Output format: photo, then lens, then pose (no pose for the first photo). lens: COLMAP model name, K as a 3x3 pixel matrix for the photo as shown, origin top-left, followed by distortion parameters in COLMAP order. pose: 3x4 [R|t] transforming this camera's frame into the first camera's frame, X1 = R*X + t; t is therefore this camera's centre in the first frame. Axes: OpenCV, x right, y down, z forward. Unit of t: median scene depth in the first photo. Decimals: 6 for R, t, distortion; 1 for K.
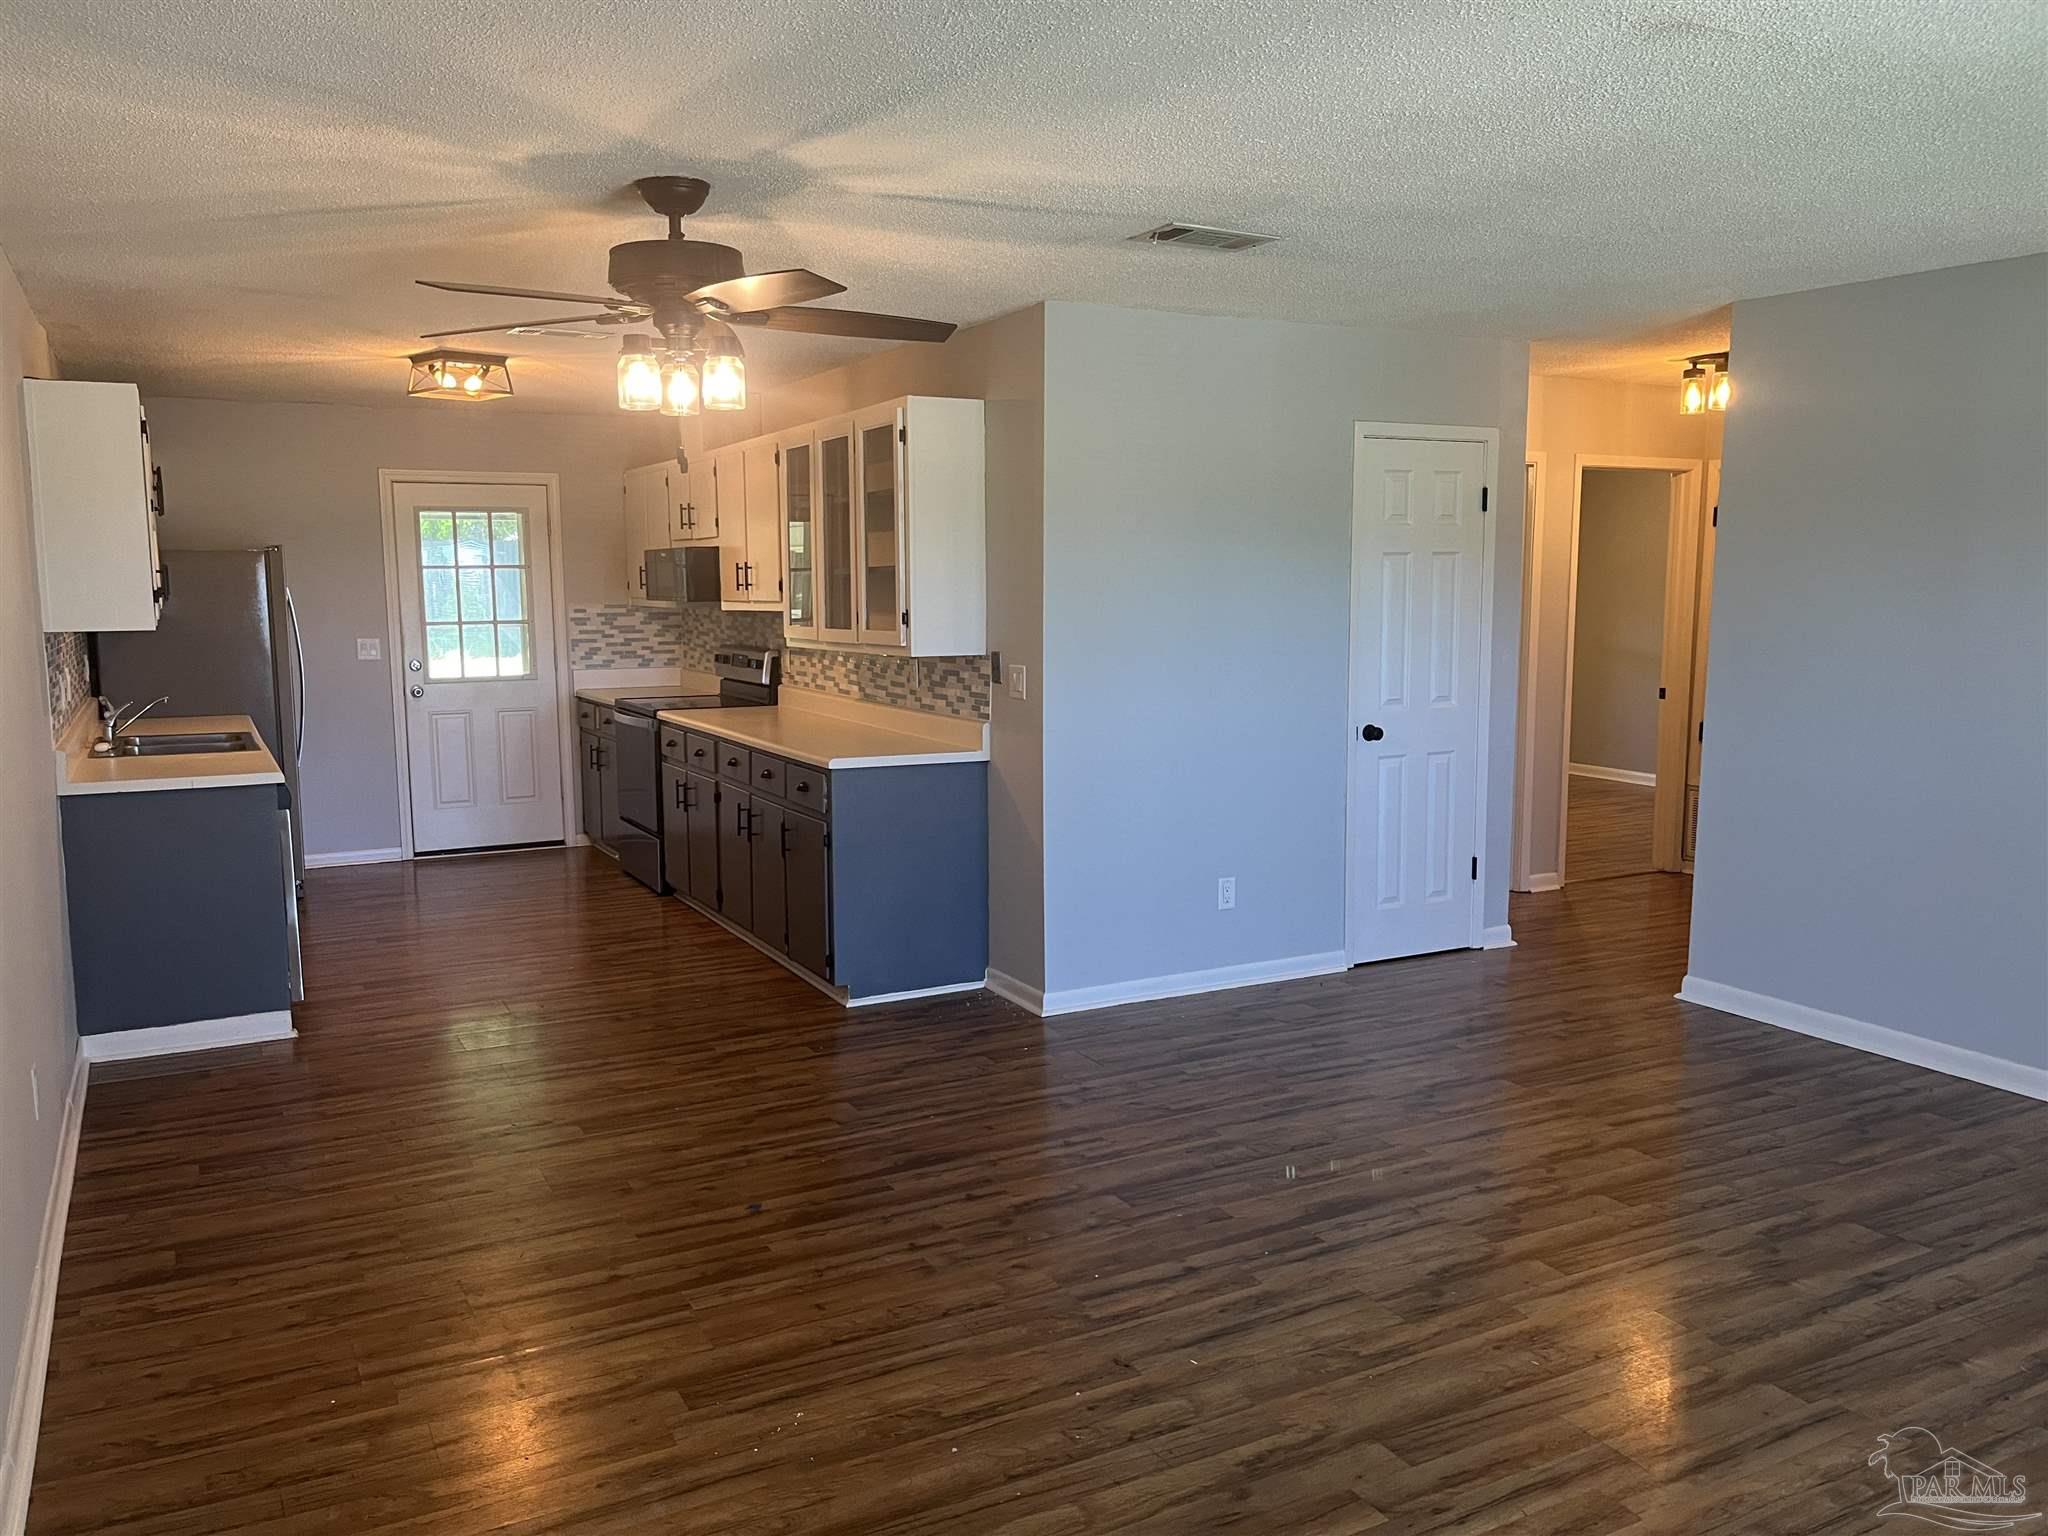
lens RADIAL K [[1558.8, 0, 1010.0], [0, 1558.8, 785.7], [0, 0, 1]] dist [0.049595, -0.053531]
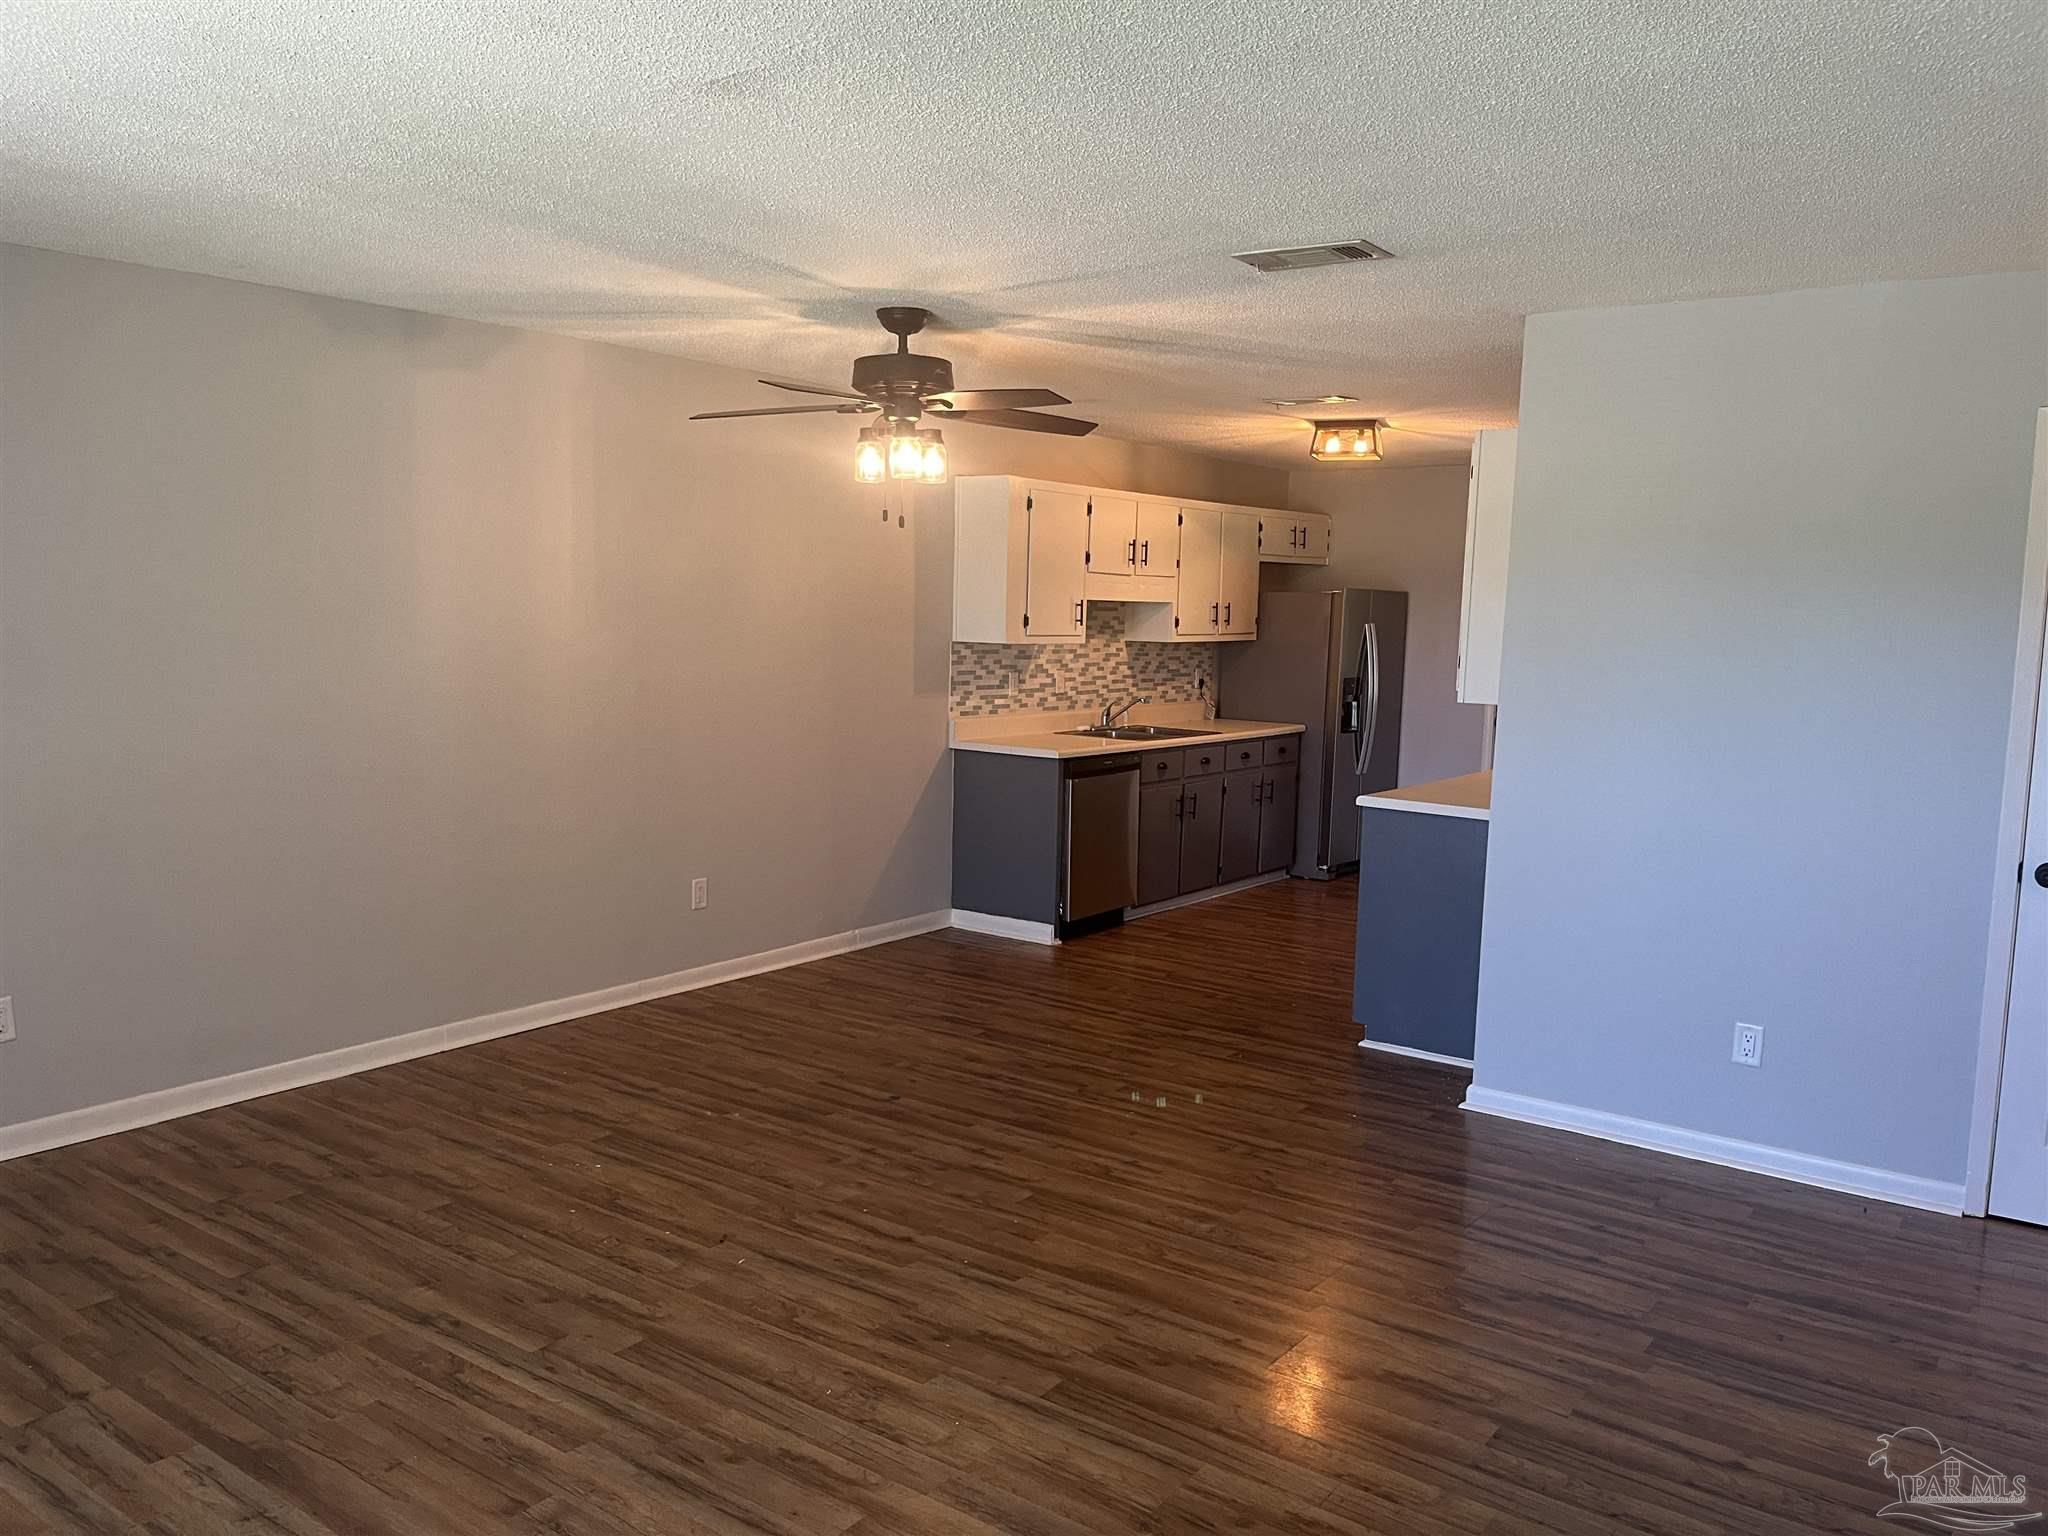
lens RADIAL K [[1558.8, 0, 1020.8], [0, 1558.8, 773.4], [0, 0, 1]] dist [0.049595, -0.053531]
pose [[0.433802, 0.112671, -0.893936, 0.613050], [-0.147934, 0.987593, 0.052688, -0.045872], [0.888781, 0.109387, 0.445087, 0.308427]]
